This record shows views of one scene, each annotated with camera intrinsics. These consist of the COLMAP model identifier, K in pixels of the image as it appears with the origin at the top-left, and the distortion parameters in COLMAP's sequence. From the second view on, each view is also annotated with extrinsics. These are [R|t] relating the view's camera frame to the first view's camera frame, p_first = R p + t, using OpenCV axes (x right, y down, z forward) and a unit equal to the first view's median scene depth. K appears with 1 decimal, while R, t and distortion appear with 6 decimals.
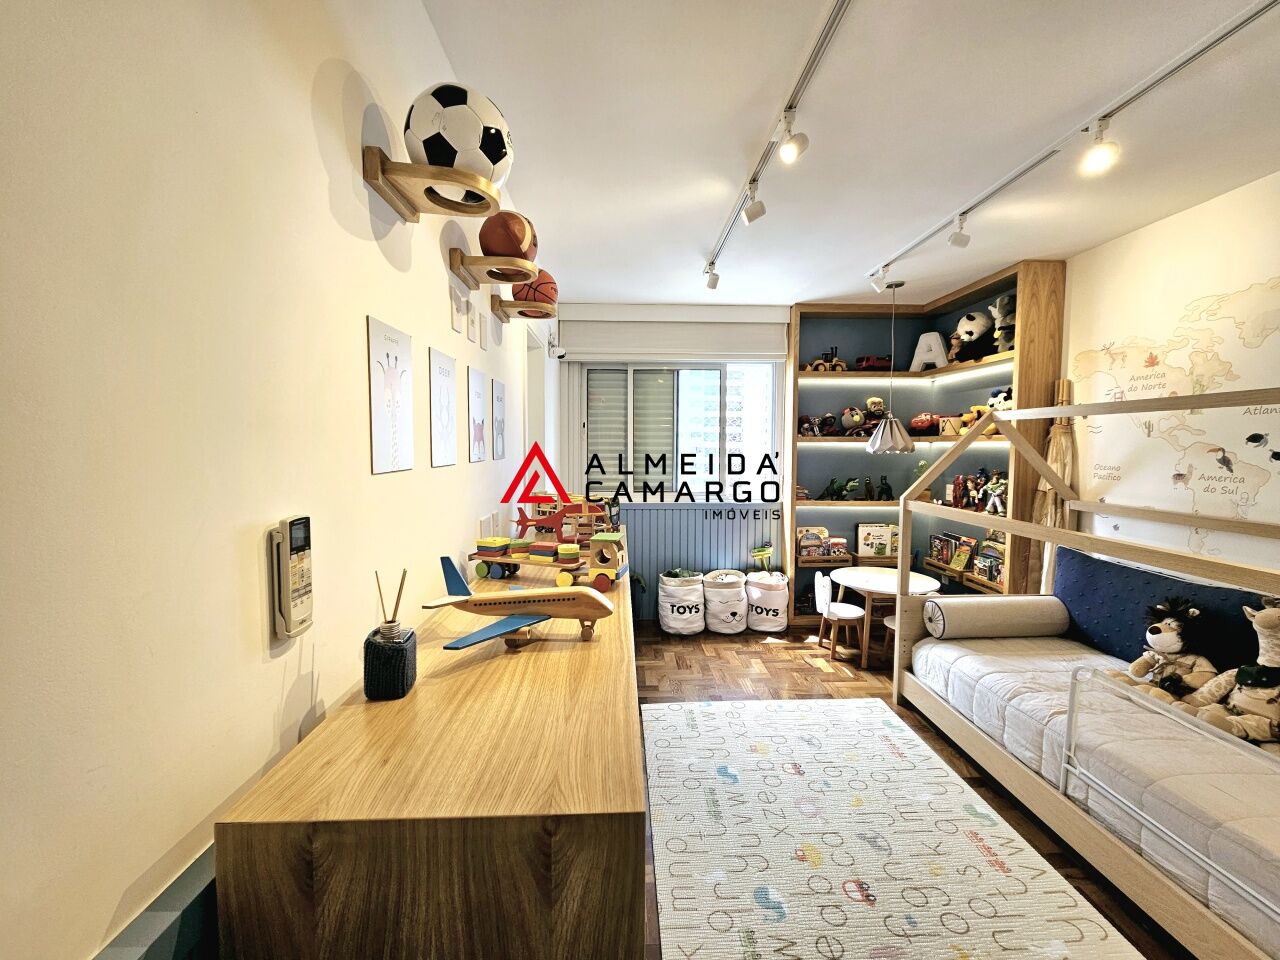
lens RADIAL K [[528.3, 0, 635.1], [0, 528.3, 475.9], [0, 0, 1]] dist [0.000565, -0.000032]
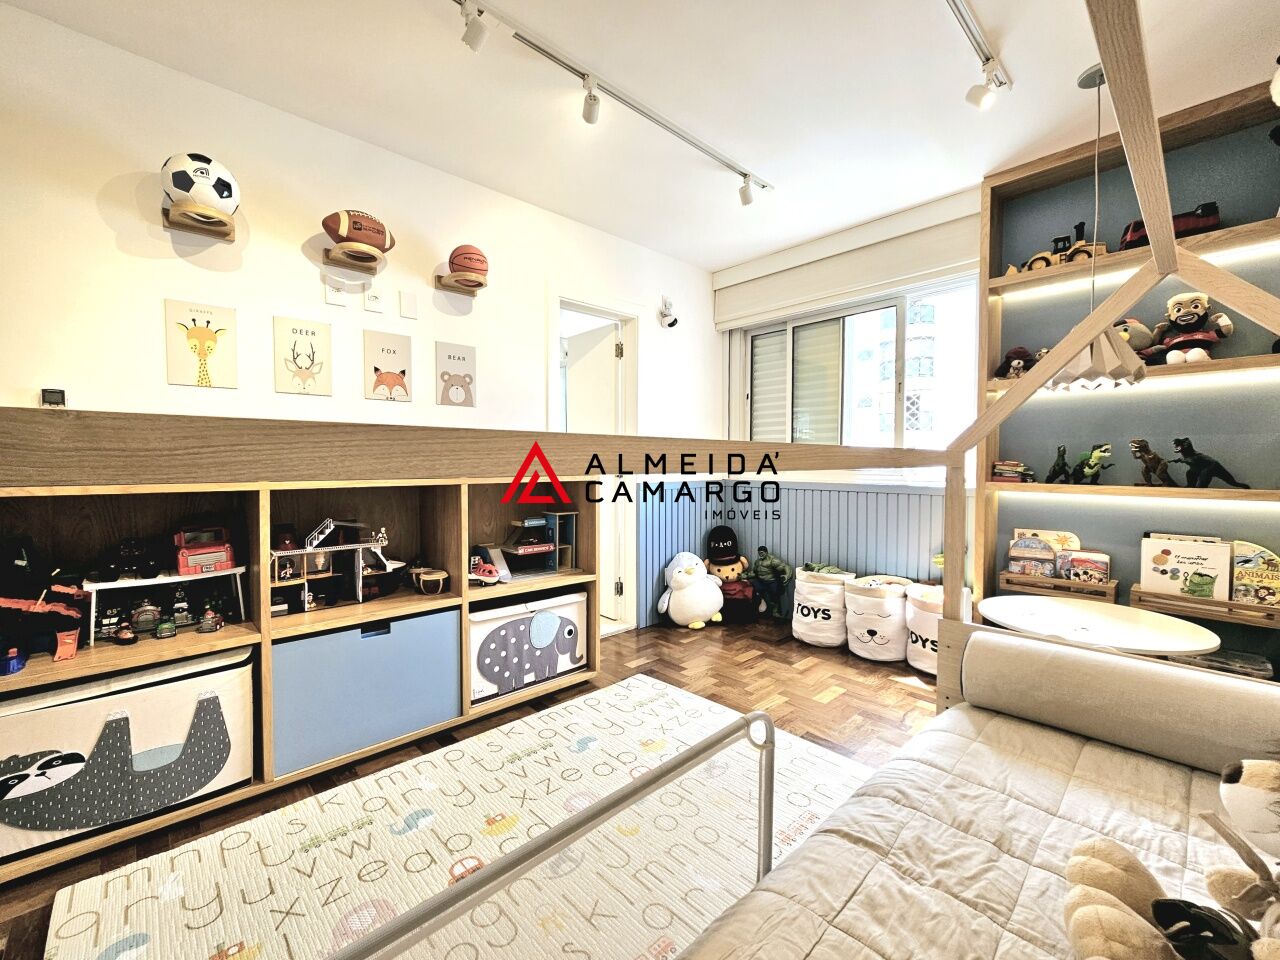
lens RADIAL K [[528.3, 0, 636.0], [0, 528.3, 478.6], [0, 0, 1]] dist [0.000565, -0.000032]
pose [[0.664051, 0.026725, -0.747209, 0.533521], [-0.046215, 0.998917, -0.005344, 0.070461], [0.746257, 0.038081, 0.664567, 0.273927]]
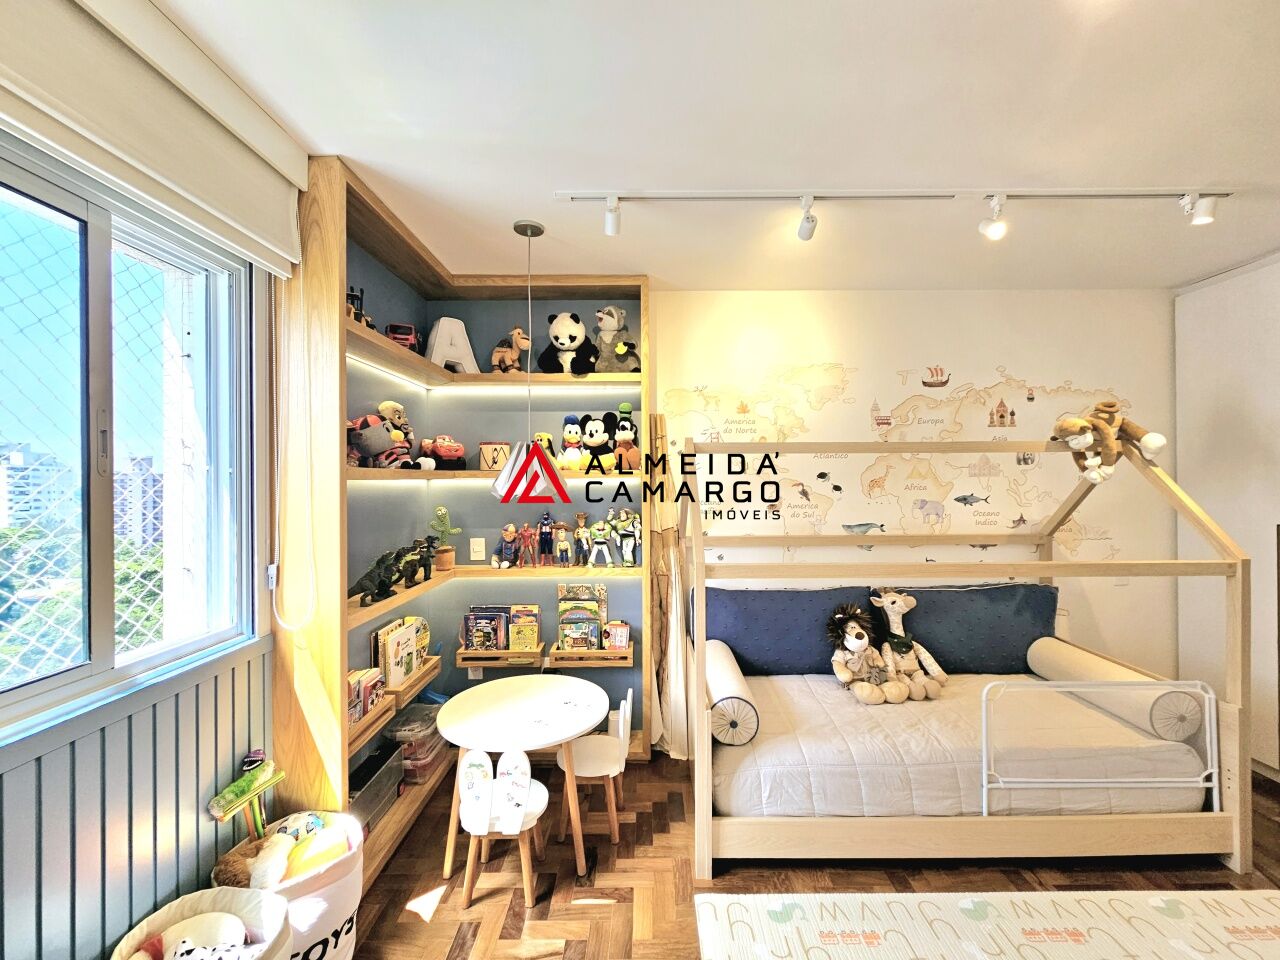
lens RADIAL K [[528.3, 0, 641.4], [0, 528.3, 478.4], [0, 0, 1]] dist [0.000565, -0.000032]
pose [[0.023070, 0.001002, 0.999733, -0.122130], [0.065851, 0.997826, -0.002520, -0.050749], [-0.997563, 0.065892, 0.022953, 0.798624]]
